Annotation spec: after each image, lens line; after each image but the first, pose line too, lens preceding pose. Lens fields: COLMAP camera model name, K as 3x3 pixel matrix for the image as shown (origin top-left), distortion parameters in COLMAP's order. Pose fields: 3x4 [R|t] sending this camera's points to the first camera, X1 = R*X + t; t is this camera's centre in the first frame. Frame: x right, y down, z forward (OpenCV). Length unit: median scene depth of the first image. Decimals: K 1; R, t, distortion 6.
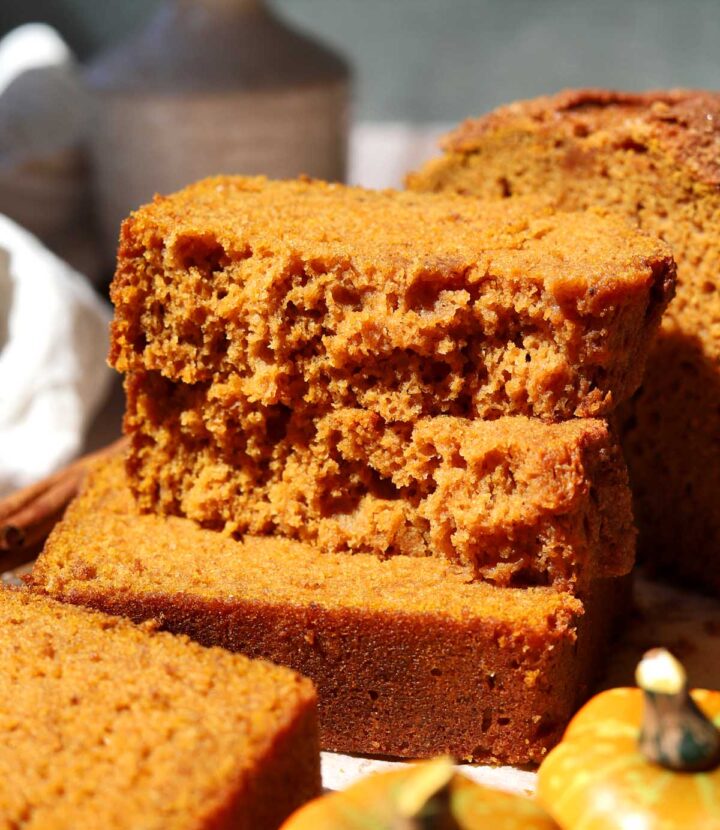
lens RADIAL K [[1854.9, 0, 361.6], [0, 1854.9, 409.2], [0, 0, 1]] dist [-0.083226, 0.000000]
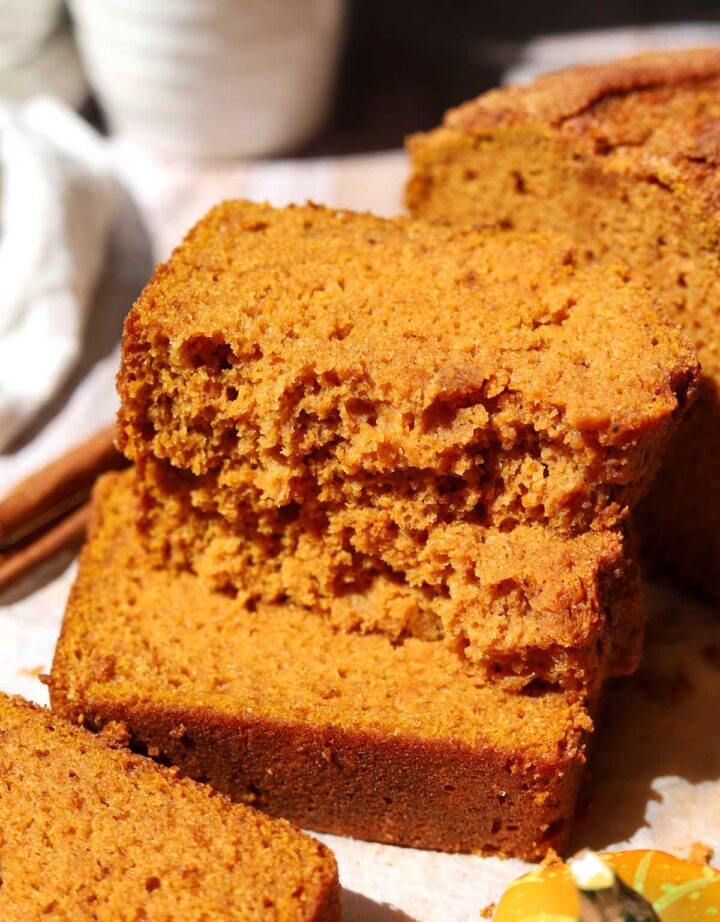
lens RADIAL K [[1779.3, 0, 358.2], [0, 1779.3, 470.0], [0, 0, 1]] dist [-0.110352, 0.000000]
pose [[0.999880, -0.004238, 0.014882, -0.023558], [-0.000594, 0.950541, 0.310598, -0.319419], [-0.015462, -0.310570, 0.950425, 0.105148]]
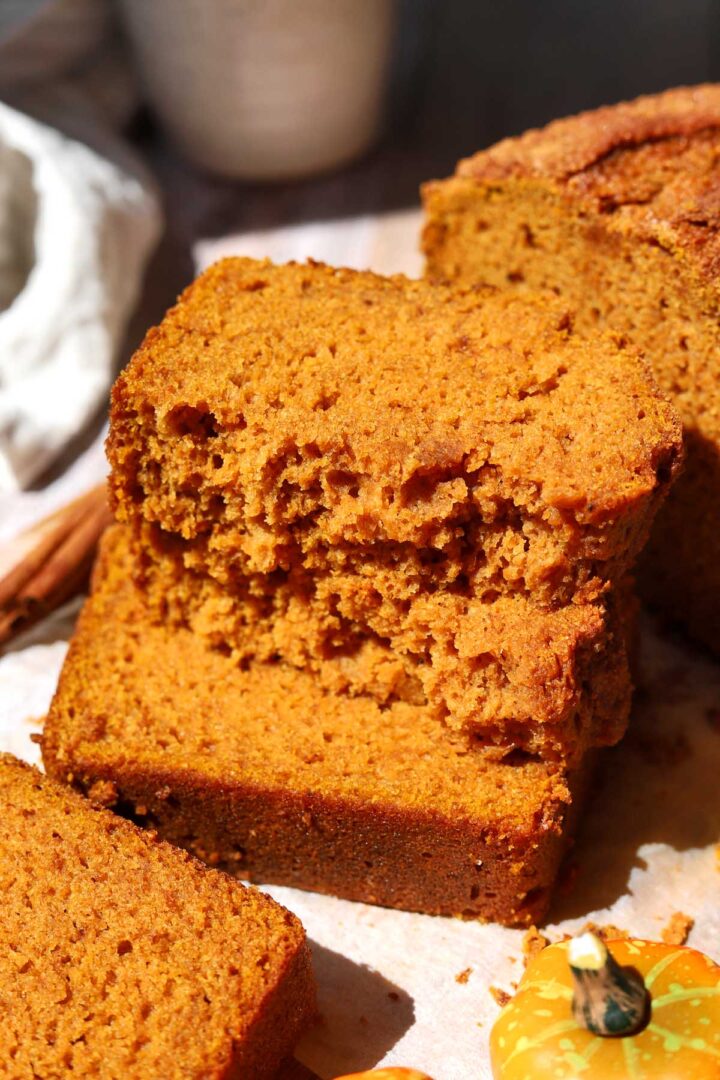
lens RADIAL K [[1826.3, 0, 365.1], [0, 1826.3, 540.7], [0, 0, 1]] dist [-0.113102, 0.000000]
pose [[0.998630, 0.010551, -0.051255, 0.053409], [0.008915, 0.930842, 0.365314, -0.381726], [0.051565, -0.365270, 0.929472, 0.097111]]
